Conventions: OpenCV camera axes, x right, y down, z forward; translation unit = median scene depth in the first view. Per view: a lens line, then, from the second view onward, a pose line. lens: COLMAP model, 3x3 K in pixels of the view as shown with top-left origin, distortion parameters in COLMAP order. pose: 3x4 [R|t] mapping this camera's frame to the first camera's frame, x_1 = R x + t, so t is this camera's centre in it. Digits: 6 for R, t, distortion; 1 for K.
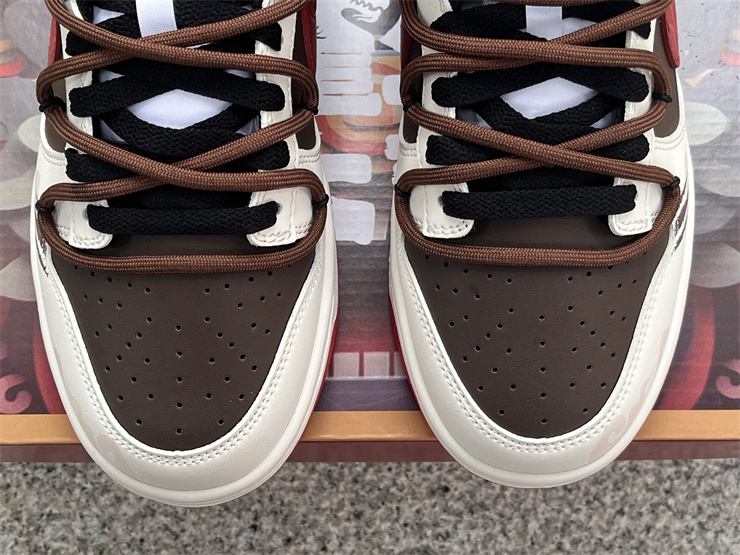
lens RADIAL K [[1125.5, 0, 370.0], [0, 1125.5, 277.5], [0, 0, 1]] dist [0.022101, -0.166533]
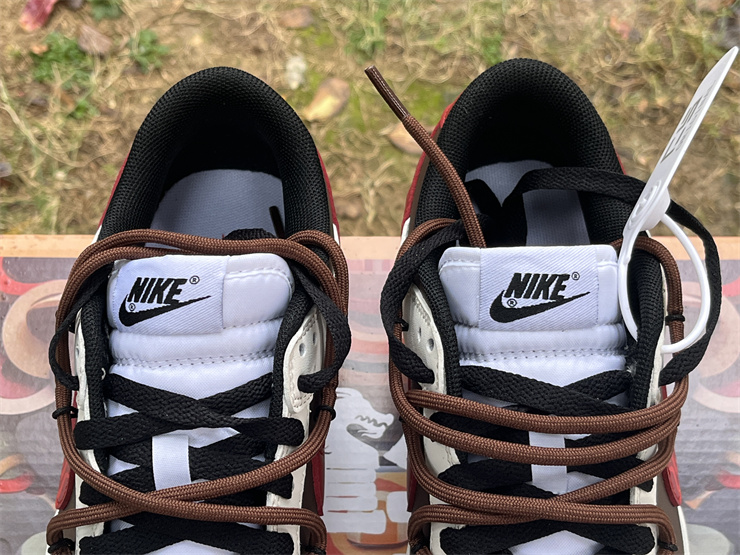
lens RADIAL K [[1125.5, 0, 370.0], [0, 1125.5, 277.5], [0, 0, 1]] dist [0.022101, -0.166533]
pose [[0.999904, 0.010094, 0.009515, -0.020164], [-0.007237, 0.964779, -0.262962, -0.128990], [-0.011834, 0.262867, 0.964759, -0.034300]]
